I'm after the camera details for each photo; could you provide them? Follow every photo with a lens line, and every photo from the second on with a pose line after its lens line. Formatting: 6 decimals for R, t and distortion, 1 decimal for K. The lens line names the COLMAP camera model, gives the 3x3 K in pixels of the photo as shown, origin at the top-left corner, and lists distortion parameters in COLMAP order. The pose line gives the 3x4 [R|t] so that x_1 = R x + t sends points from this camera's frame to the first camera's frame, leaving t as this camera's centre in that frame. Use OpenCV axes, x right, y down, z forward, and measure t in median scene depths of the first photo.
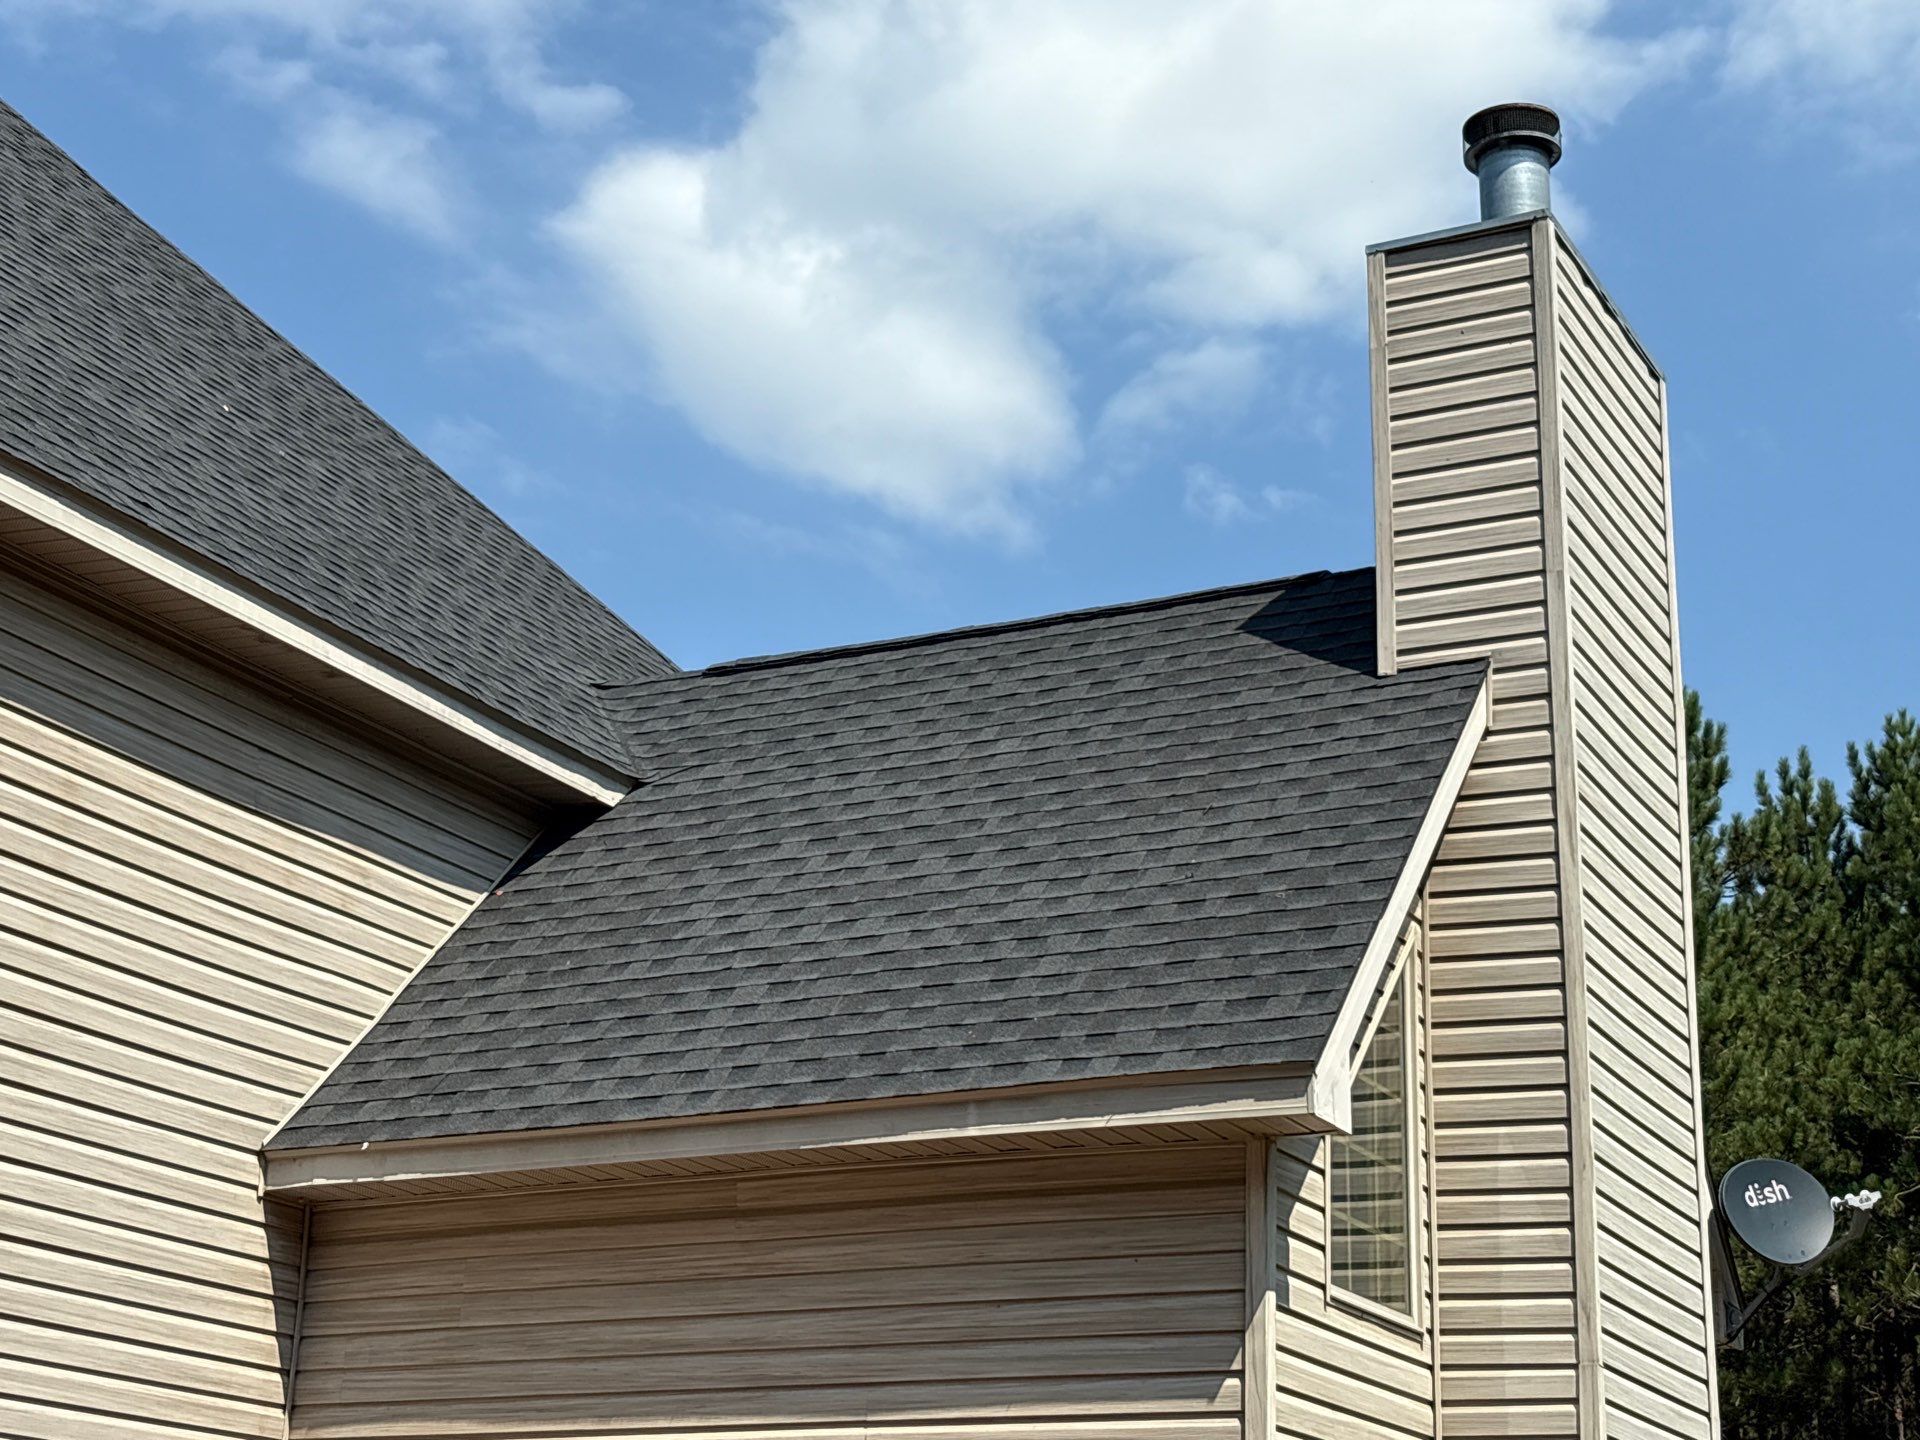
lens RADIAL K [[3015.0, 0, 966.2], [0, 3015.0, 723.8], [0, 0, 1]] dist [0.178437, 0.000000]
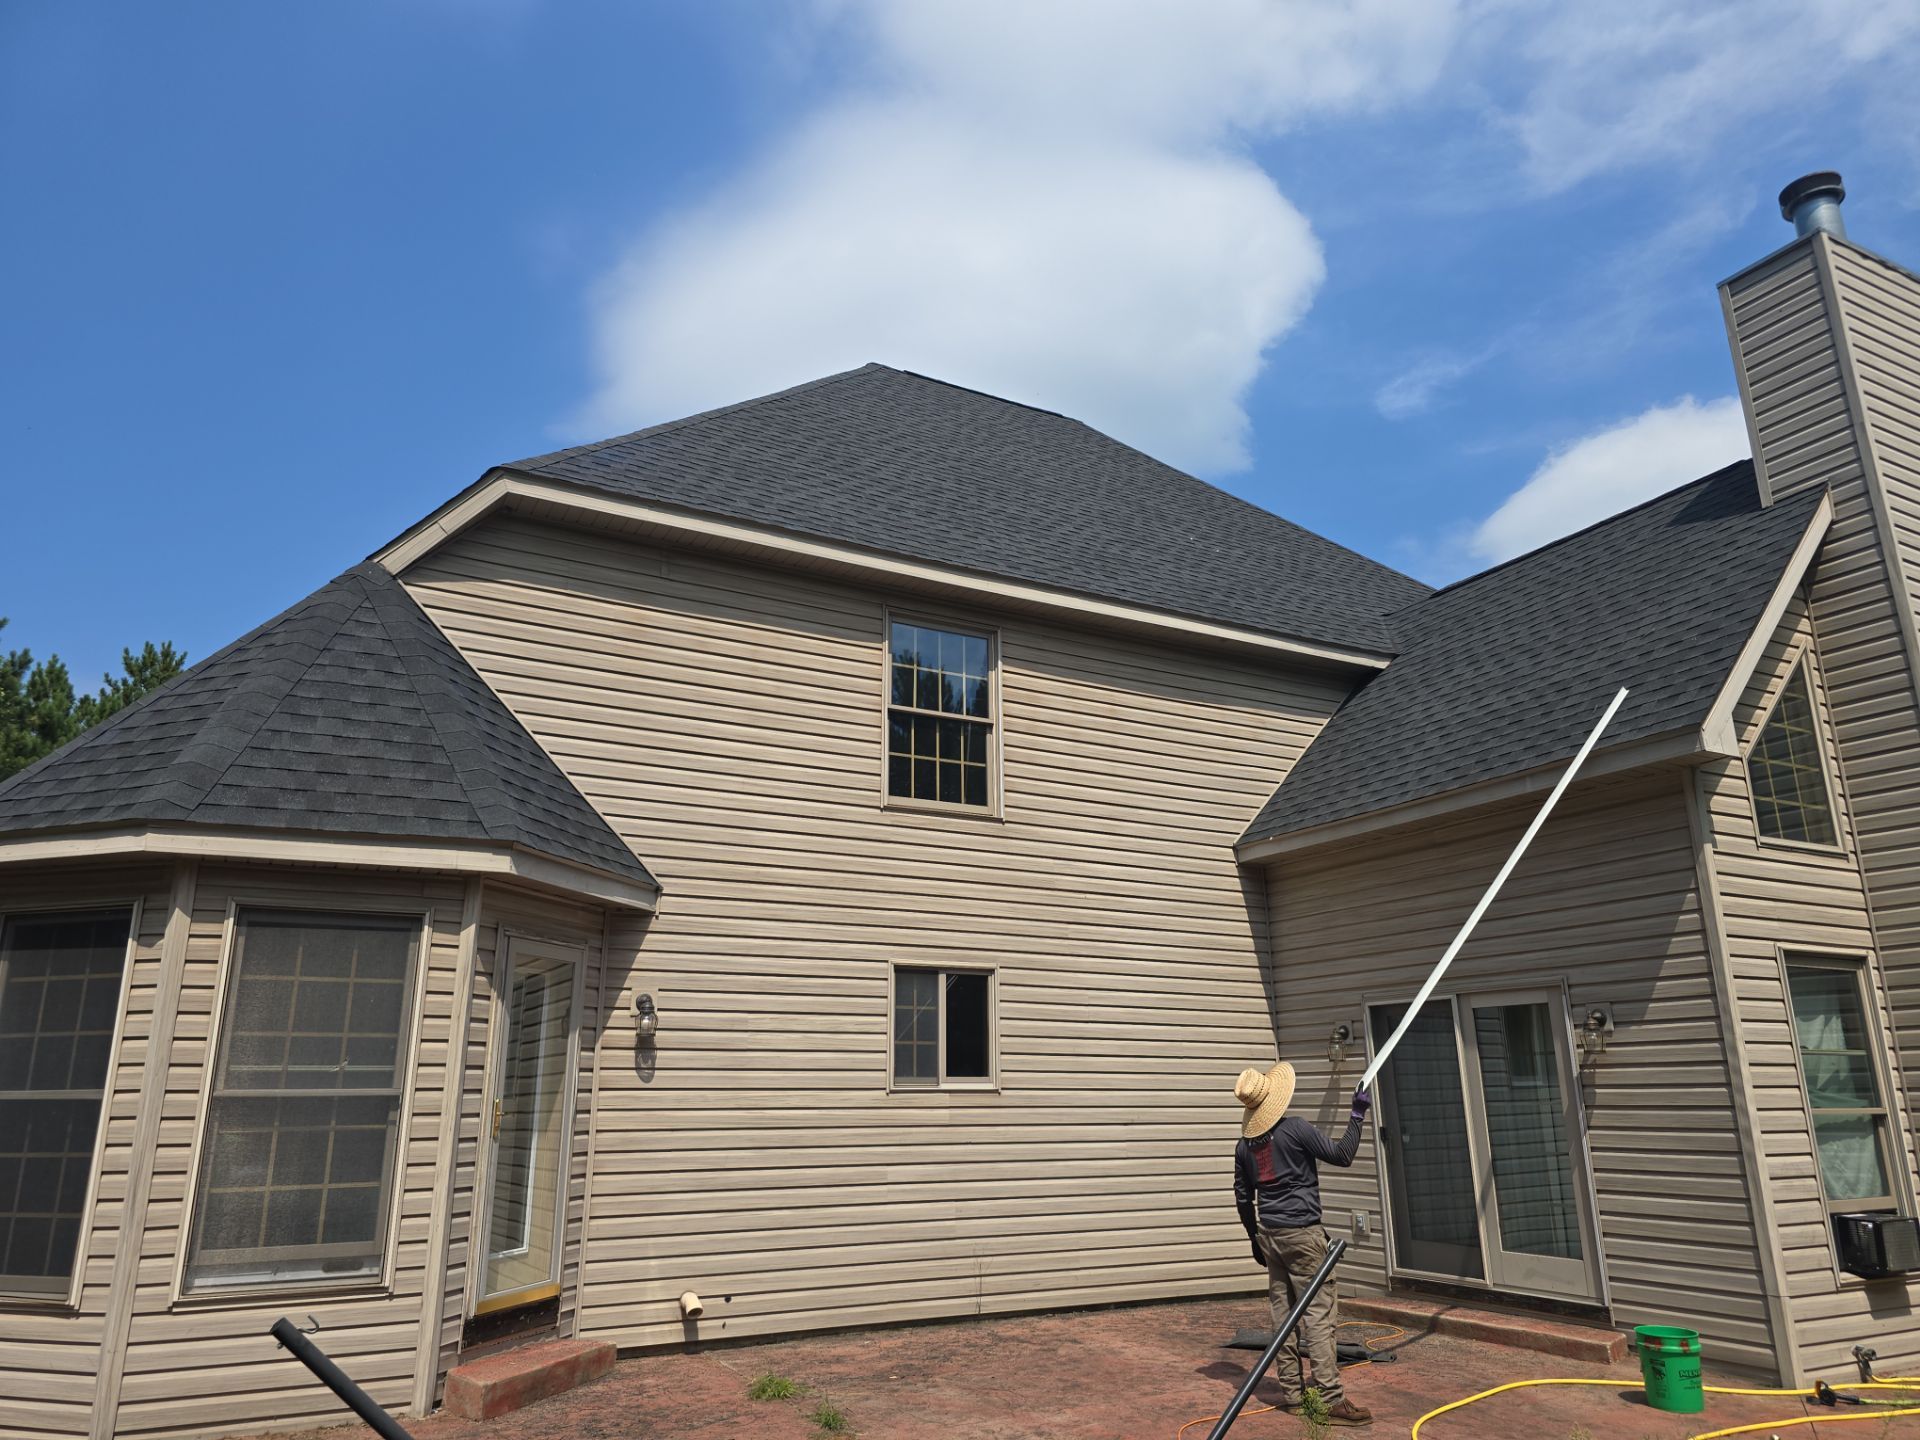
lens RADIAL K [[1312.7, 0, 956.1], [0, 1312.7, 712.1], [0, 0, 1]] dist [0.038924, -0.022718]
pose [[0.812005, -0.200631, -0.548083, 0.165895], [0.215543, 0.975760, -0.037852, 0.031620], [0.542392, -0.087399, 0.835567, 0.053180]]
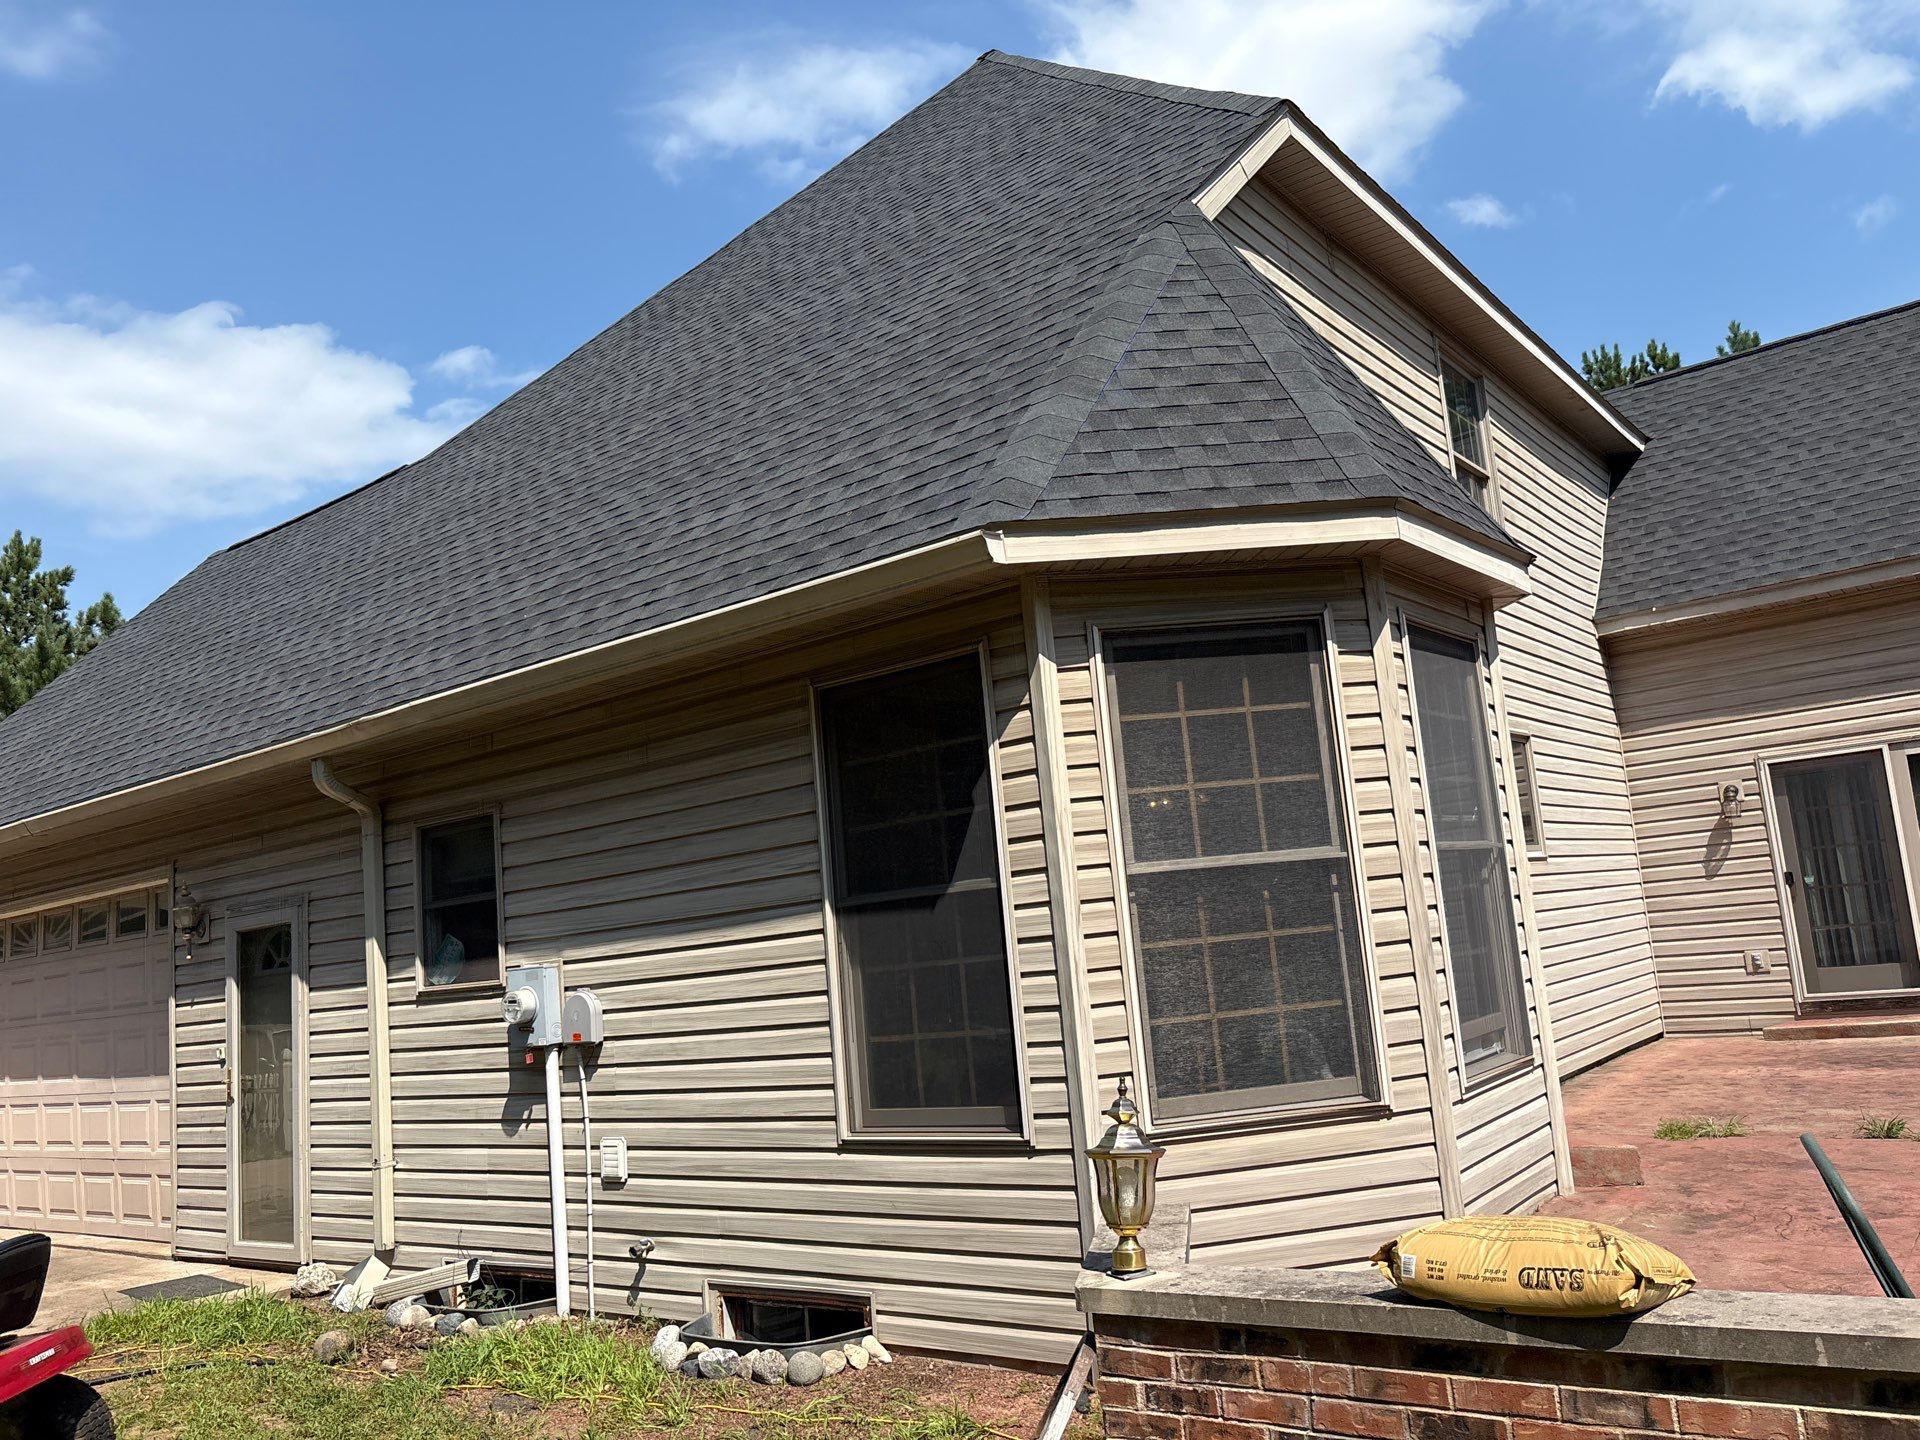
lens RADIAL K [[1455.6, 0, 958.2], [0, 1455.6, 727.4], [0, 0, 1]] dist [0.013222, 0.003223]
pose [[0.972432, -0.149364, -0.179074, -0.516557], [0.179722, 0.969368, 0.167409, -0.054106], [0.148583, -0.194977, 0.969488, -0.166320]]
